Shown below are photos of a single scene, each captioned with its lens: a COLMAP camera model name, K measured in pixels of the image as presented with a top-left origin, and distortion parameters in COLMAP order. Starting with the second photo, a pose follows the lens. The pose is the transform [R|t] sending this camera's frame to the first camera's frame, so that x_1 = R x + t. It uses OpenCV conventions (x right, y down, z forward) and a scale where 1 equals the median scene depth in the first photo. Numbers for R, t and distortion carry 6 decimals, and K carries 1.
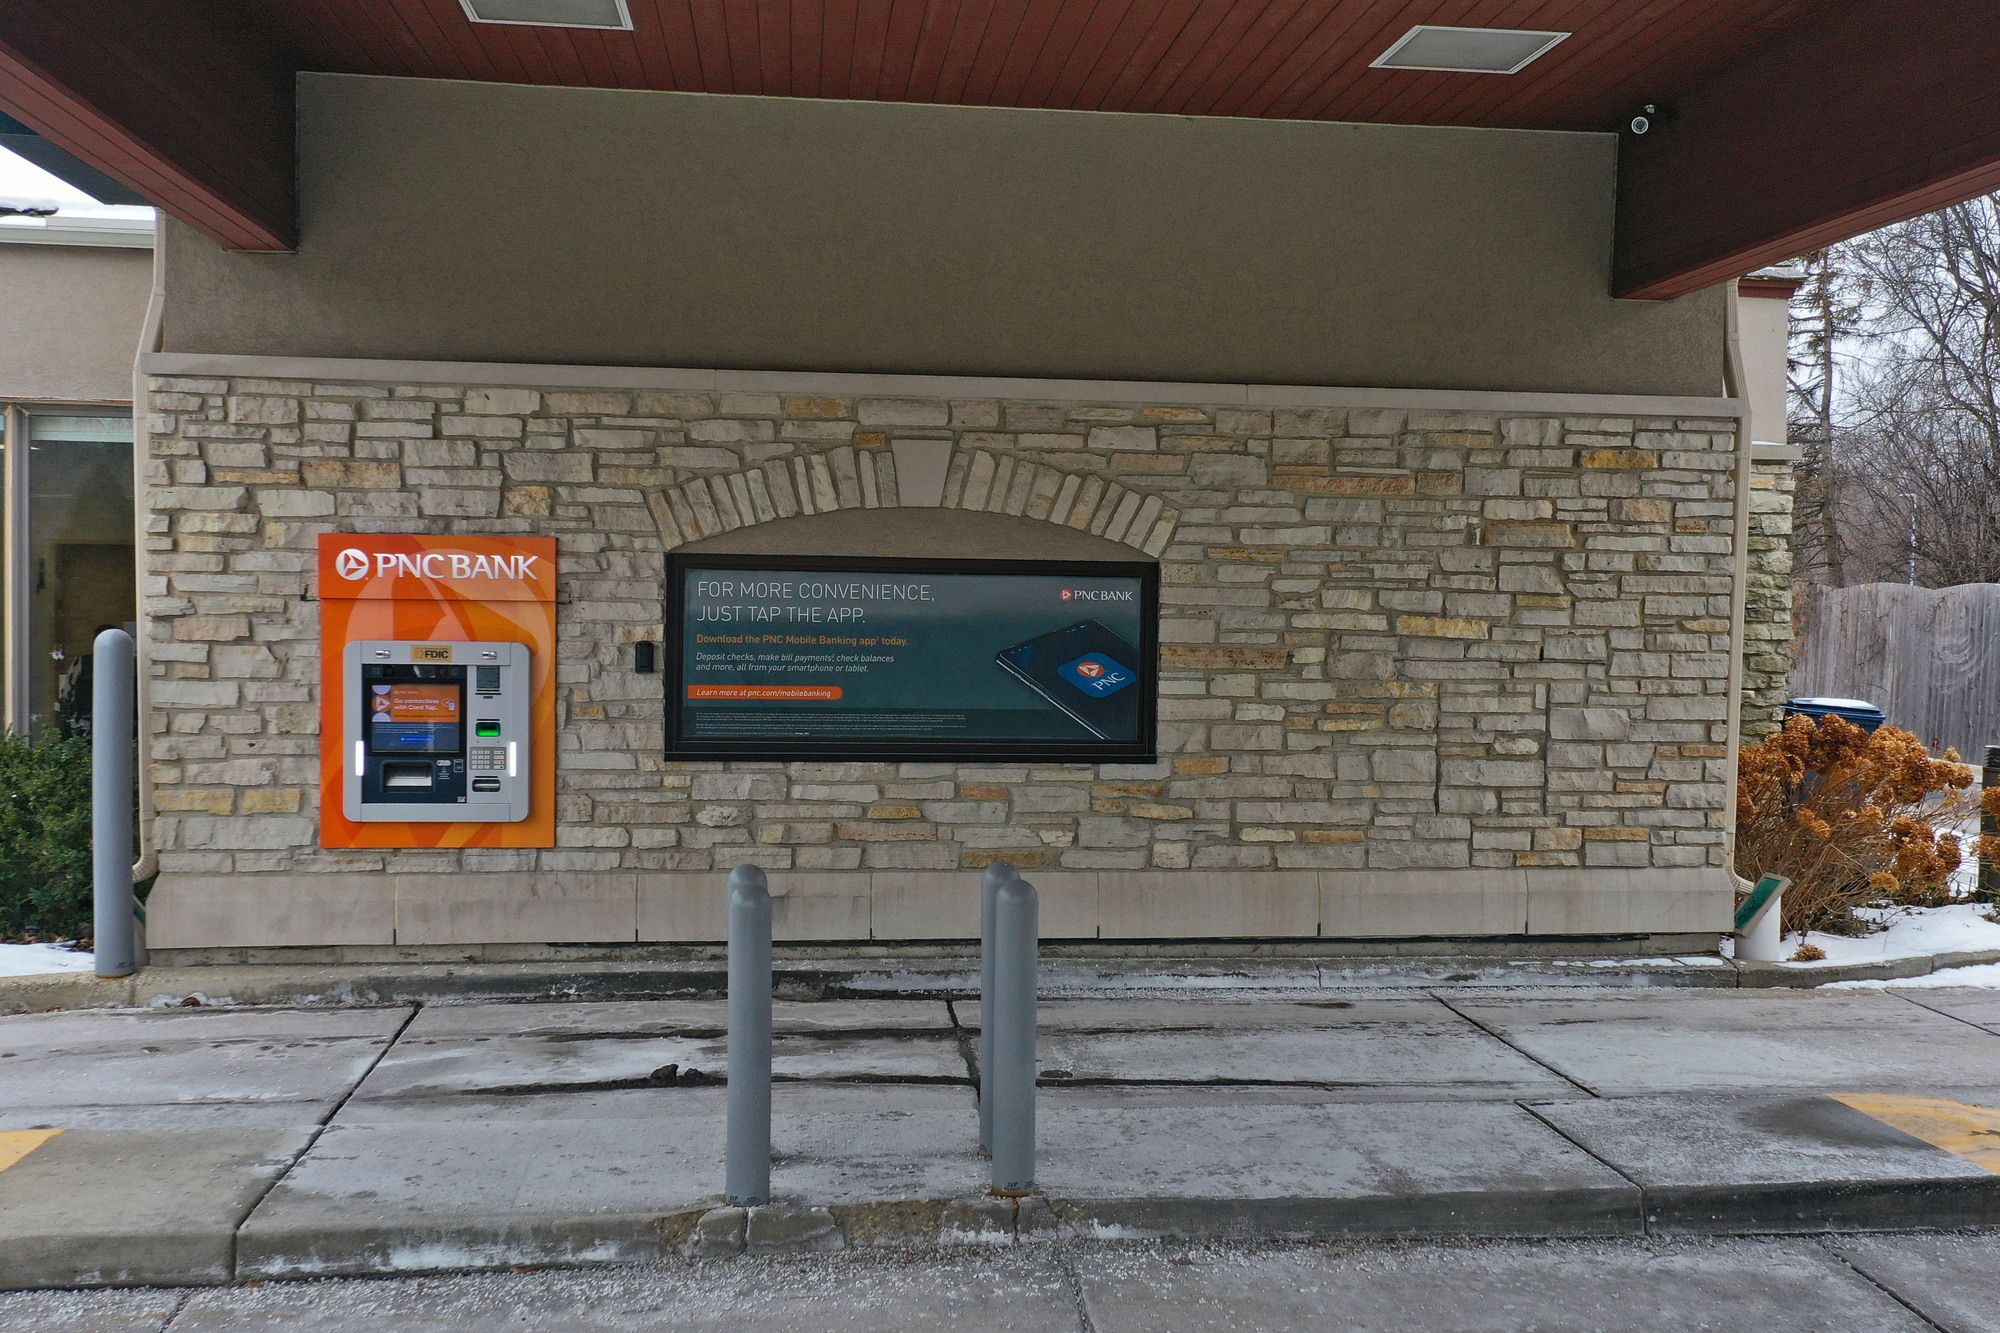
lens RADIAL K [[2009.4, 0, 1000.0], [0, 2009.4, 666.5], [0, 0, 1]] dist [0.003058, 0.000686]
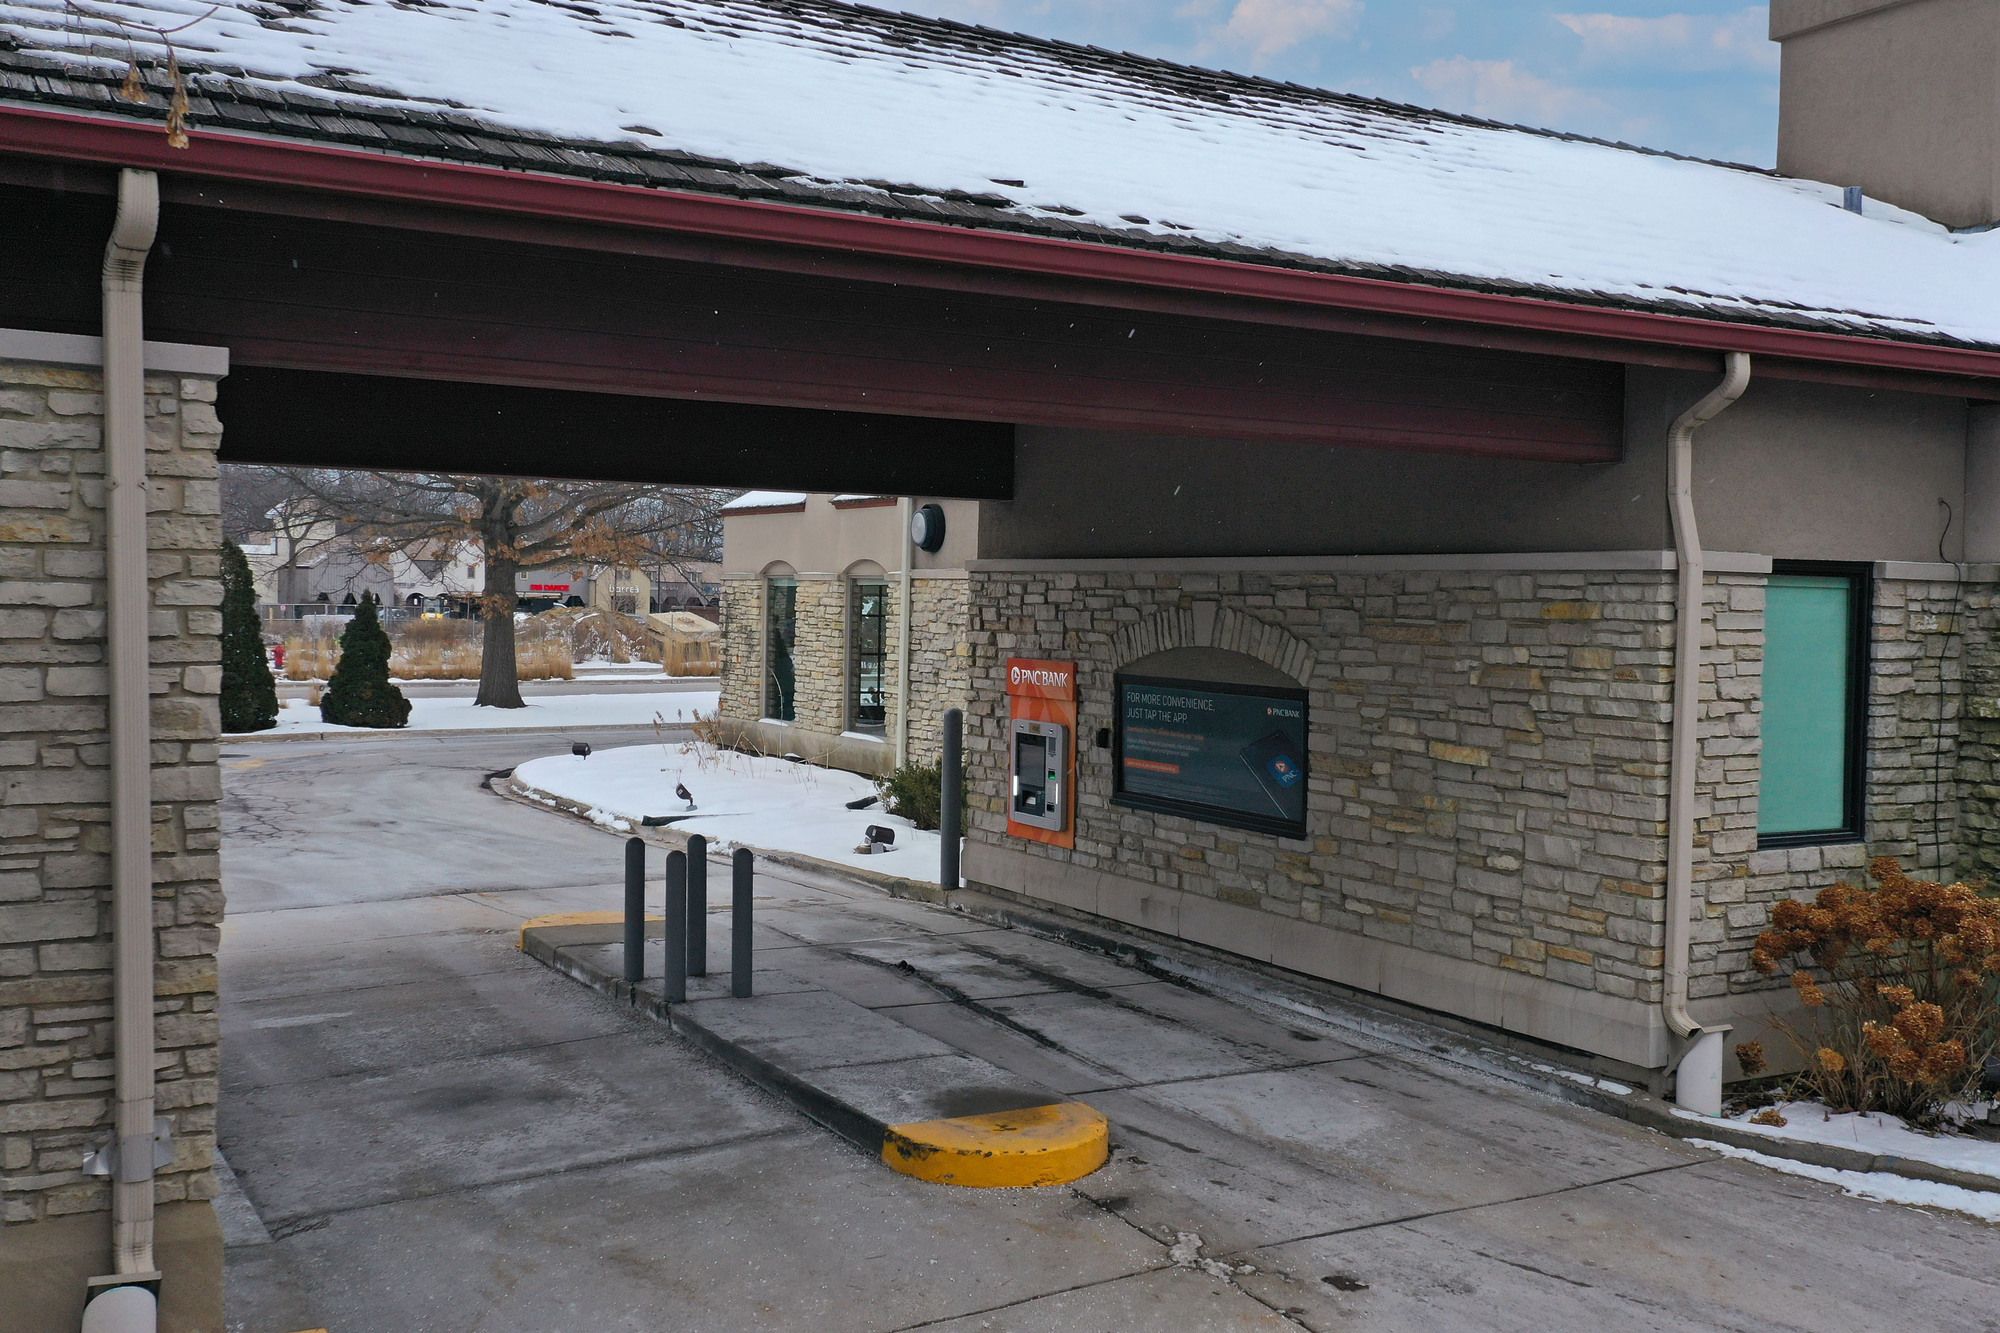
lens RADIAL K [[1930.7, 0, 1024.6], [0, 1930.7, 655.7], [0, 0, 1]] dist [-0.003692, 0.027311]
pose [[0.397964, 0.020145, -0.917180, 1.168856], [-0.046449, 0.998919, 0.001786, -0.067577], [0.916224, 0.041892, 0.398470, 0.312571]]
